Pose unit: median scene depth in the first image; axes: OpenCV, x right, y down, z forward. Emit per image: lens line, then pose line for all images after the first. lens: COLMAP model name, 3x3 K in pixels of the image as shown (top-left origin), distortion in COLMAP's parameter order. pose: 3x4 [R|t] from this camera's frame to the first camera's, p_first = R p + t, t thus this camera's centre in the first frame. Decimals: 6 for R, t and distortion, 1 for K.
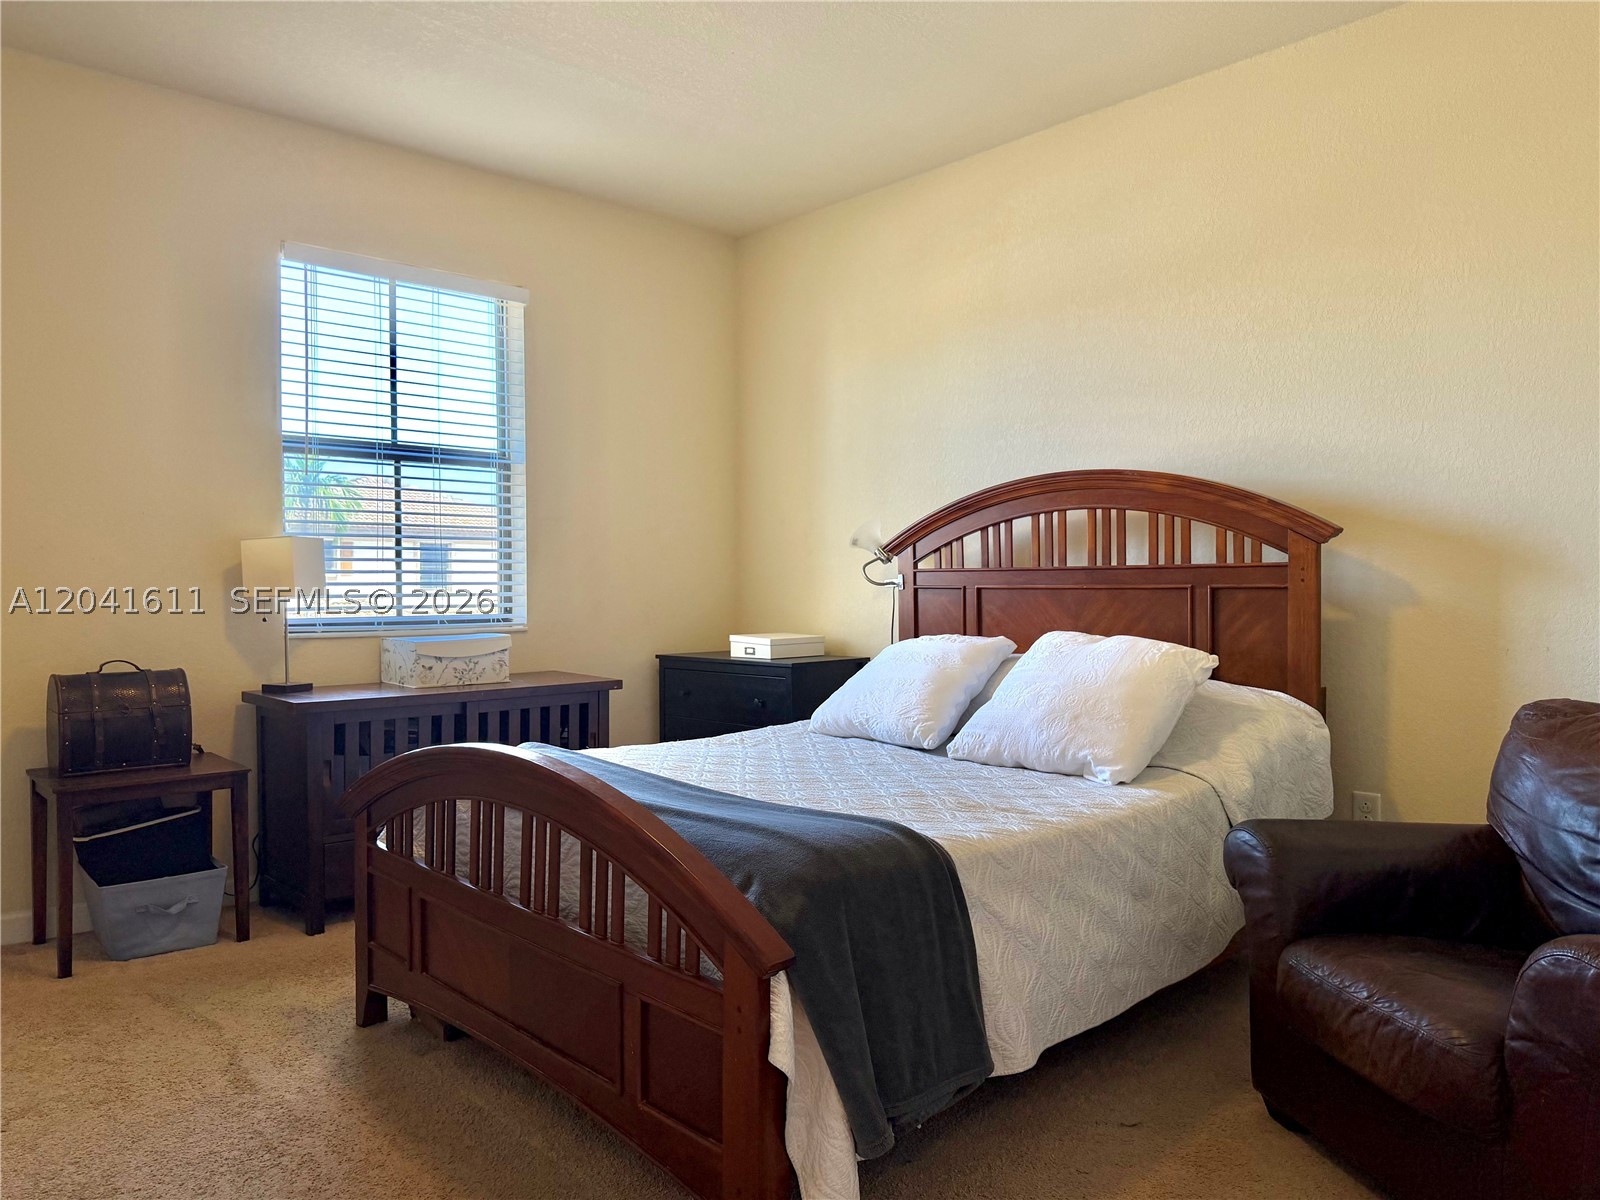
lens RADIAL K [[1128.9, 0, 793.9], [0, 1128.9, 595.6], [0, 0, 1]] dist [0.064761, -0.078992]
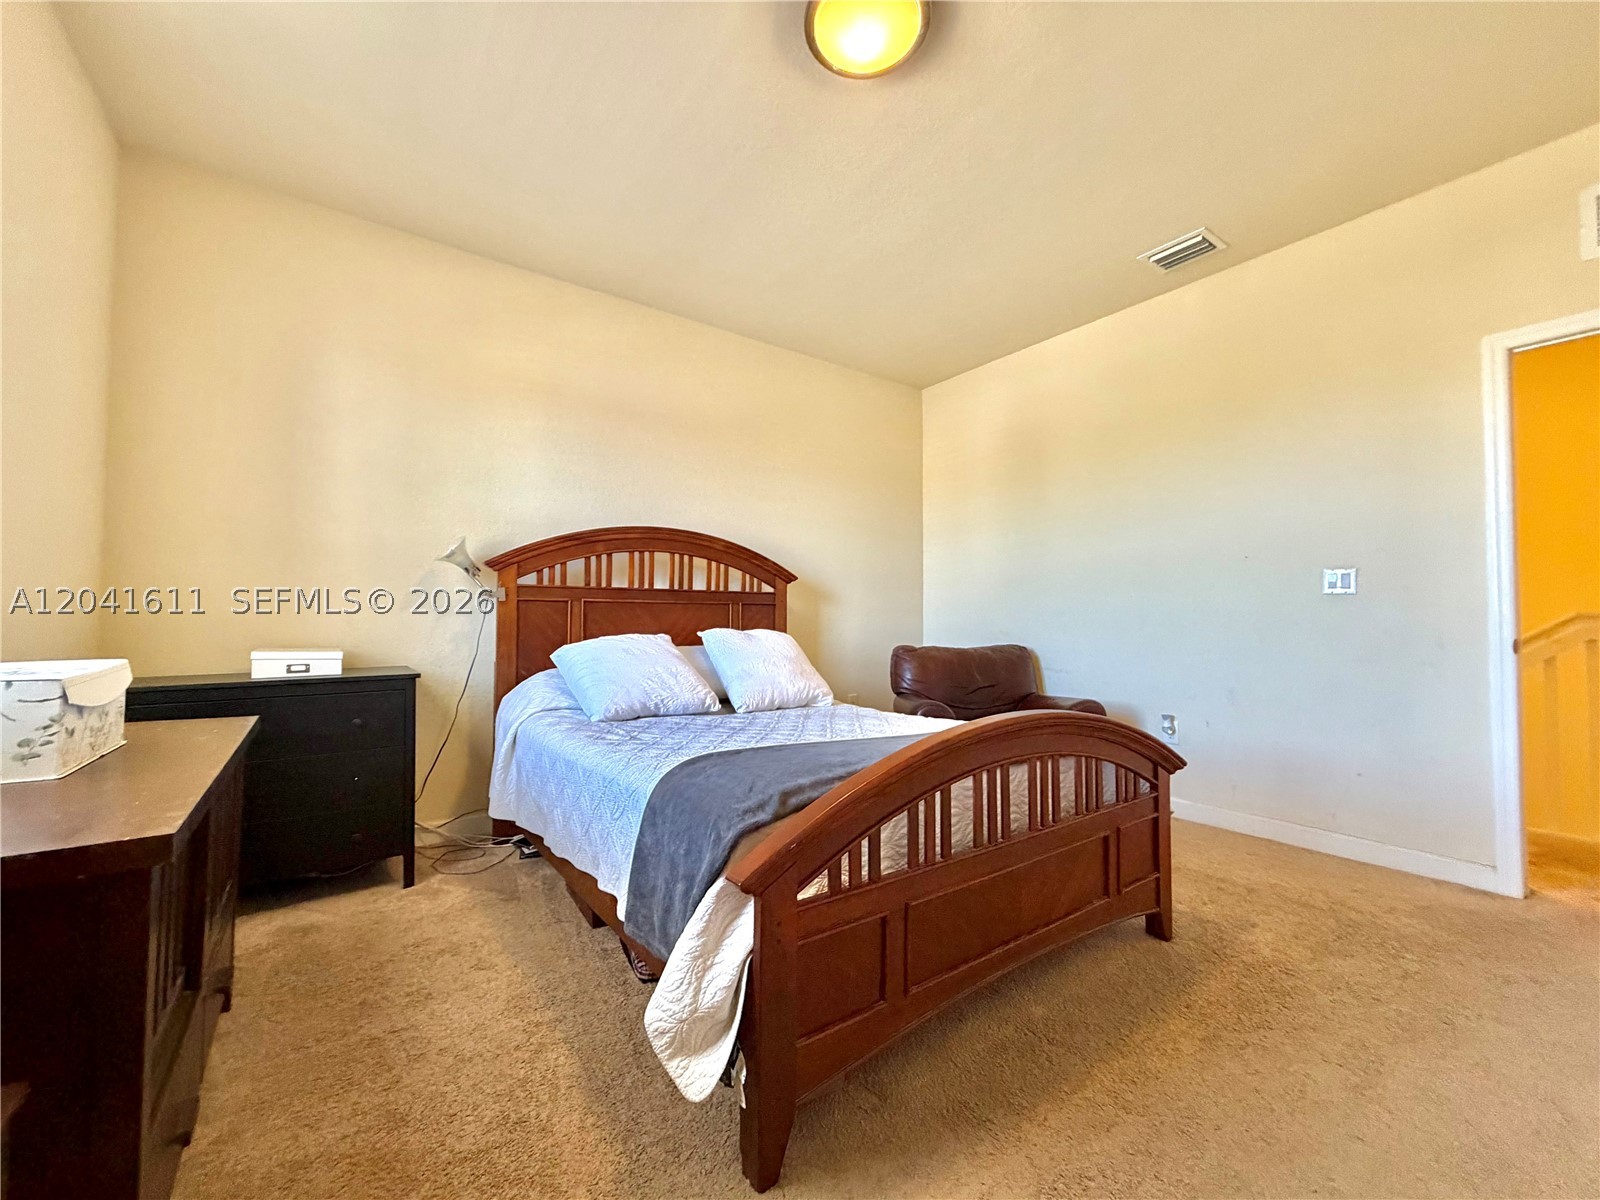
lens RADIAL K [[638.3, 0, 790.6], [0, 638.3, 598.8], [0, 0, 1]] dist [0.002291, -0.000363]
pose [[0.101135, 0.030535, 0.994404, -0.643468], [0.004082, 0.999508, -0.031107, 0.017166], [-0.994864, 0.007205, 0.100960, 0.773747]]
